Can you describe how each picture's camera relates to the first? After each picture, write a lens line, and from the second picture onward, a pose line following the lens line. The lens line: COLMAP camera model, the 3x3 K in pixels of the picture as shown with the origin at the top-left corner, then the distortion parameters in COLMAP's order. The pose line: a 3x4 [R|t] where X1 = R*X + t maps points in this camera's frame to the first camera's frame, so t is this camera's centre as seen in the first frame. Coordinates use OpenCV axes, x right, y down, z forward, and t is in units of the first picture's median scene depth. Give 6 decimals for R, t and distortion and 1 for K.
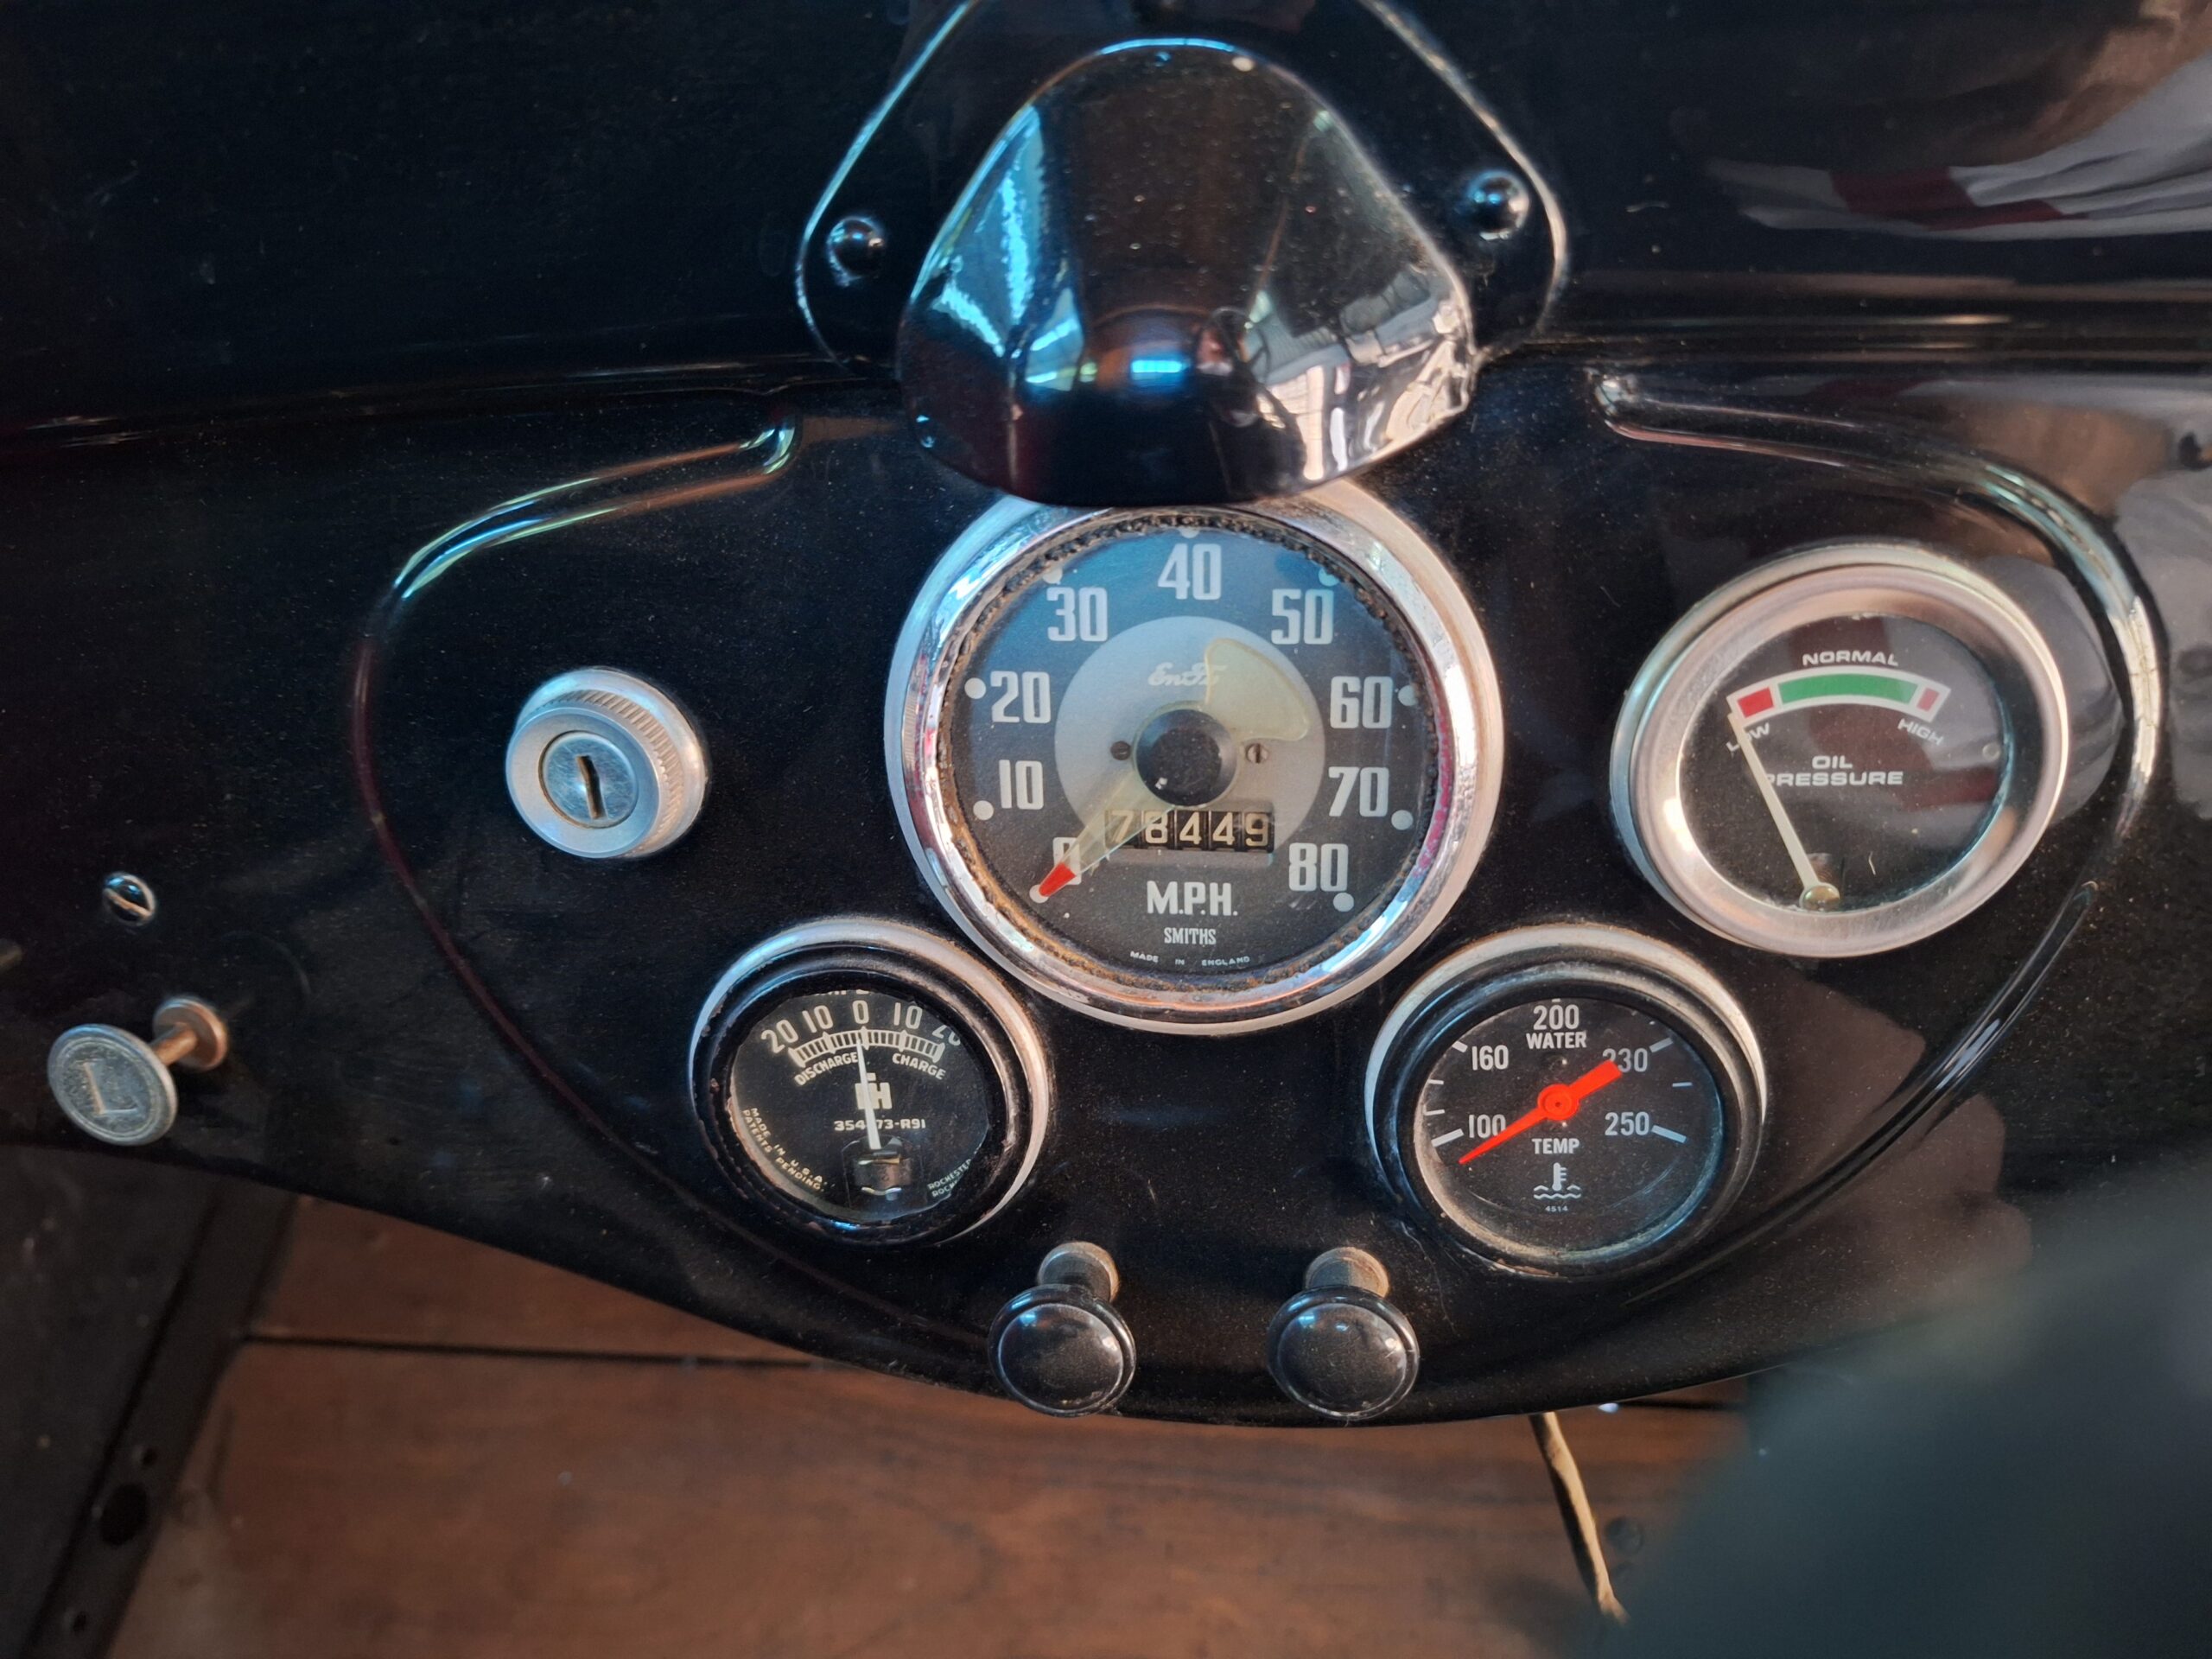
lens RADIAL K [[1499.7, 0, 1173.0], [0, 1499.7, 845.3], [0, 0, 1]] dist [0.167730, -0.204719]
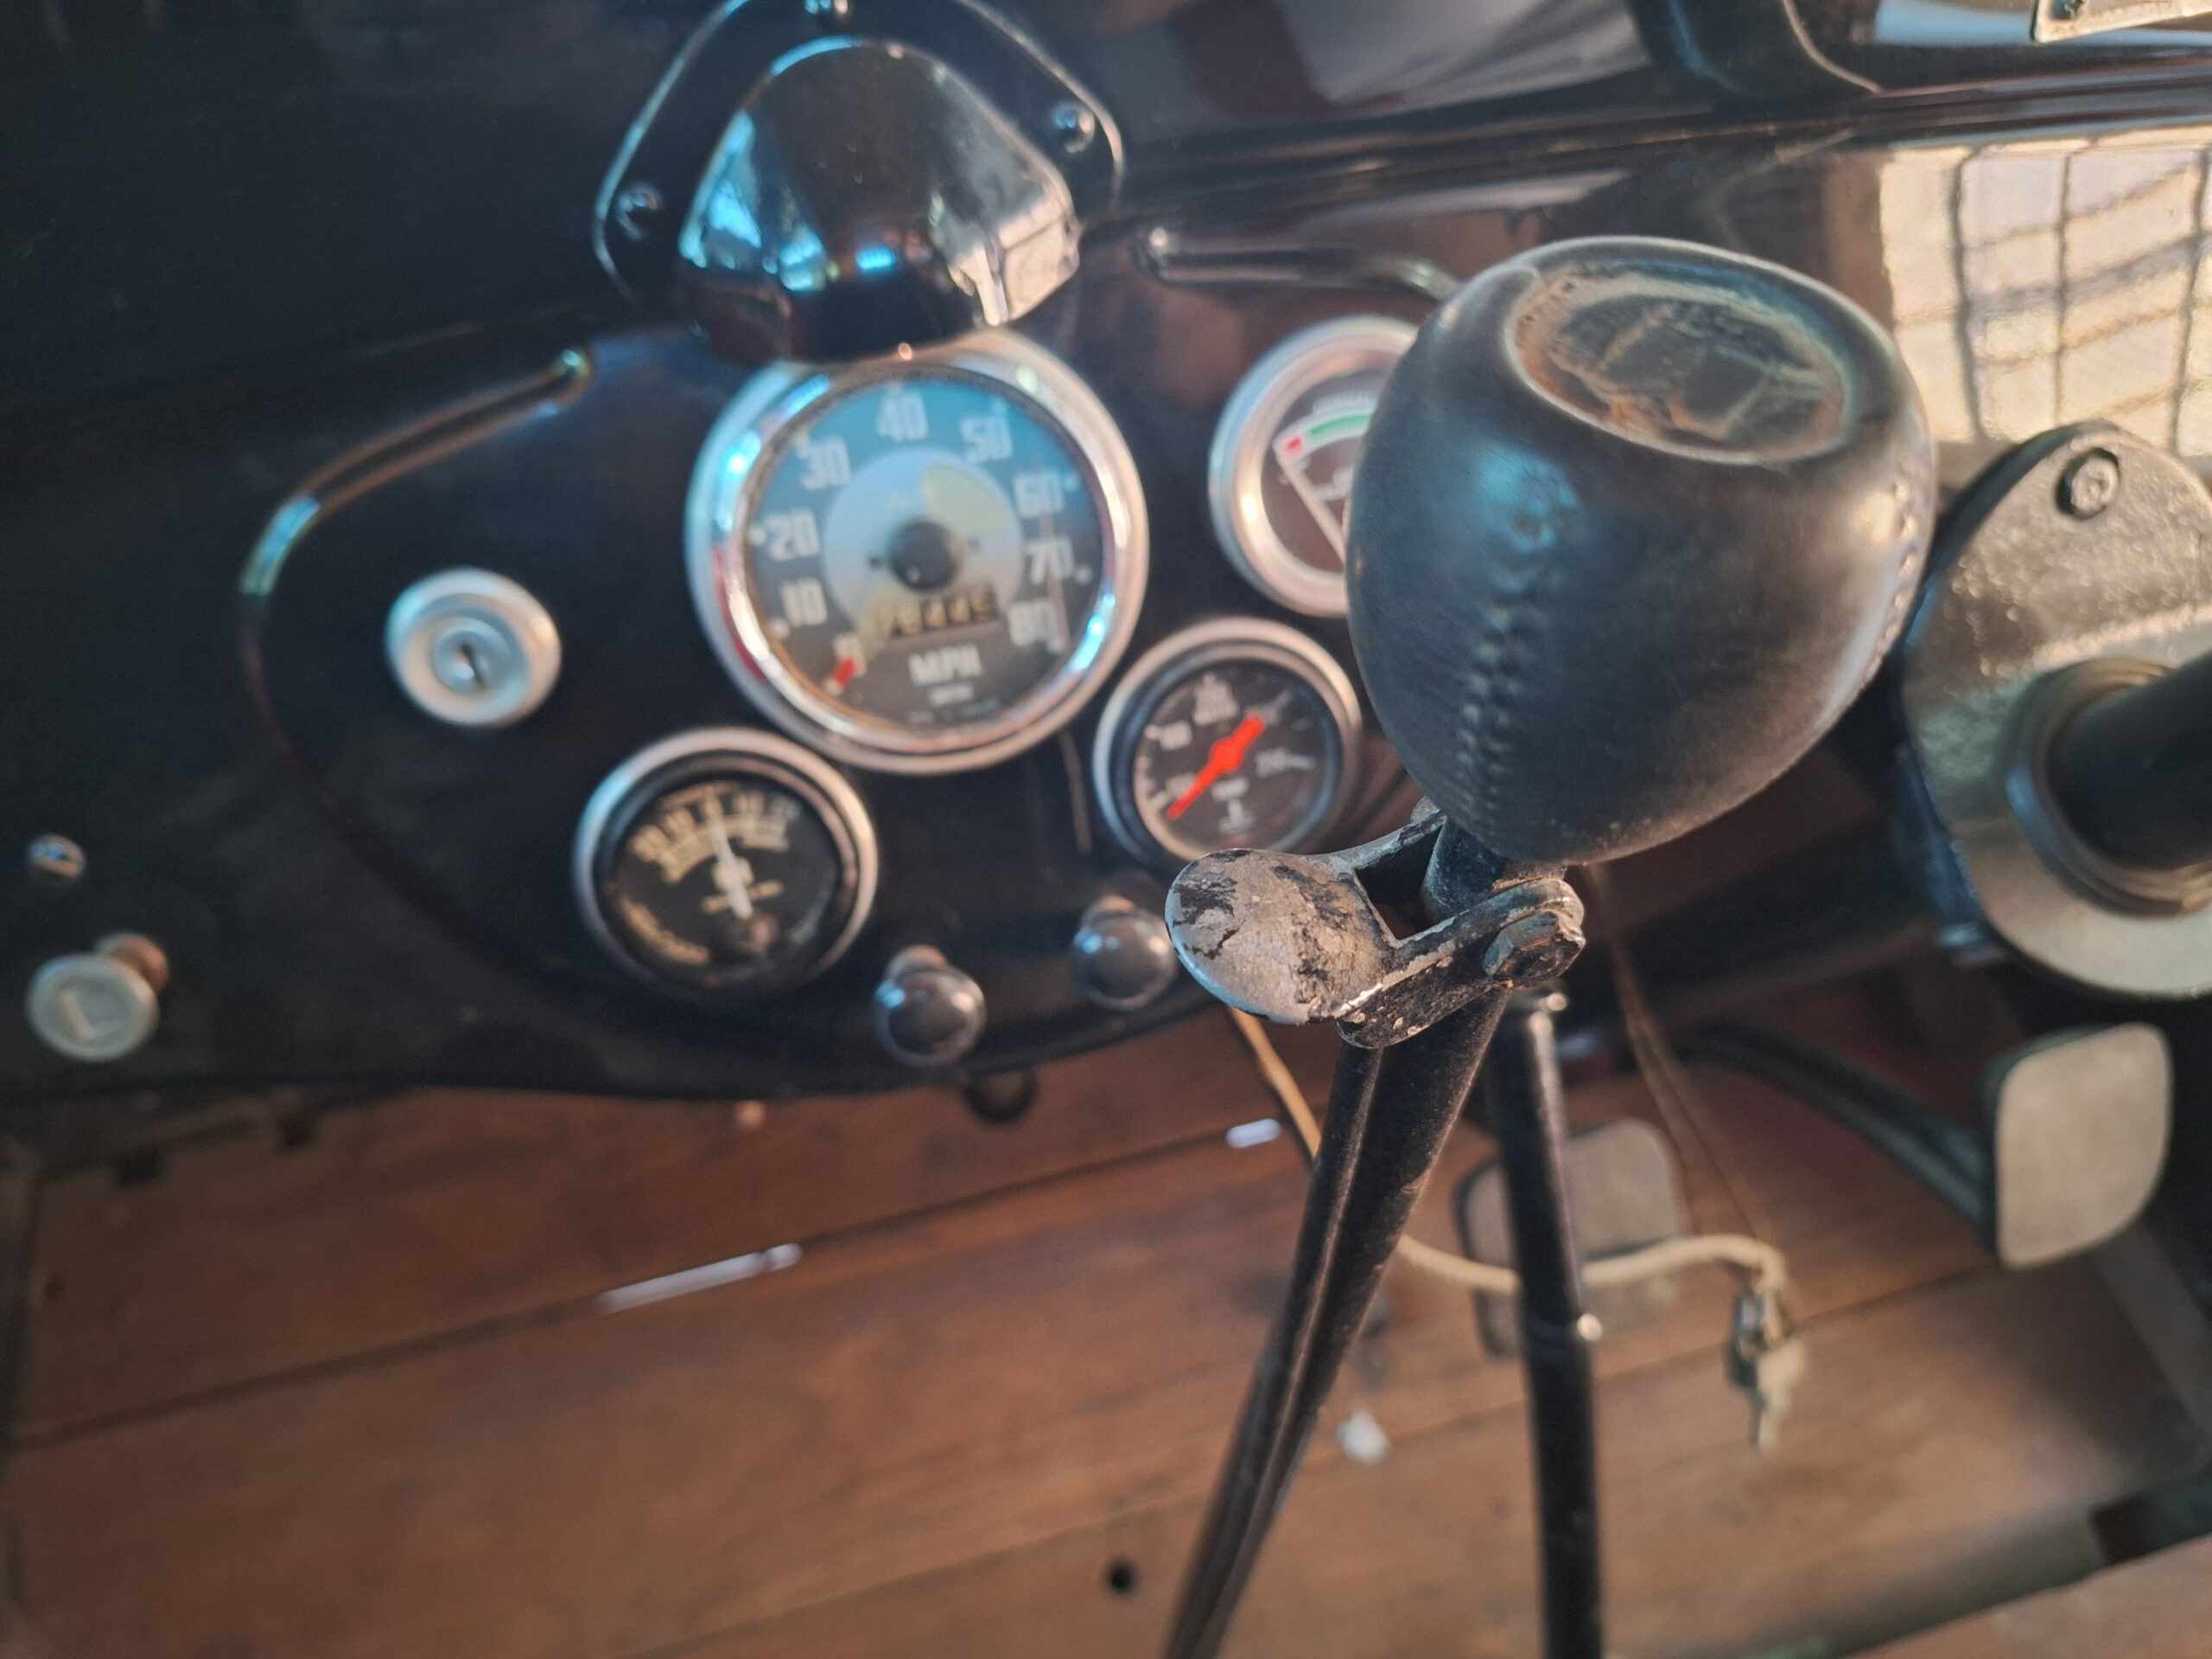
lens RADIAL K [[1500.1, 0, 1131.5], [0, 1500.1, 877.1], [0, 0, 1]] dist [0.080005, -0.095385]
pose [[0.948544, -0.228896, 0.218793, -0.177542], [0.215379, 0.972904, 0.084087, 0.148759], [-0.232111, -0.032636, 0.972142, -0.385671]]
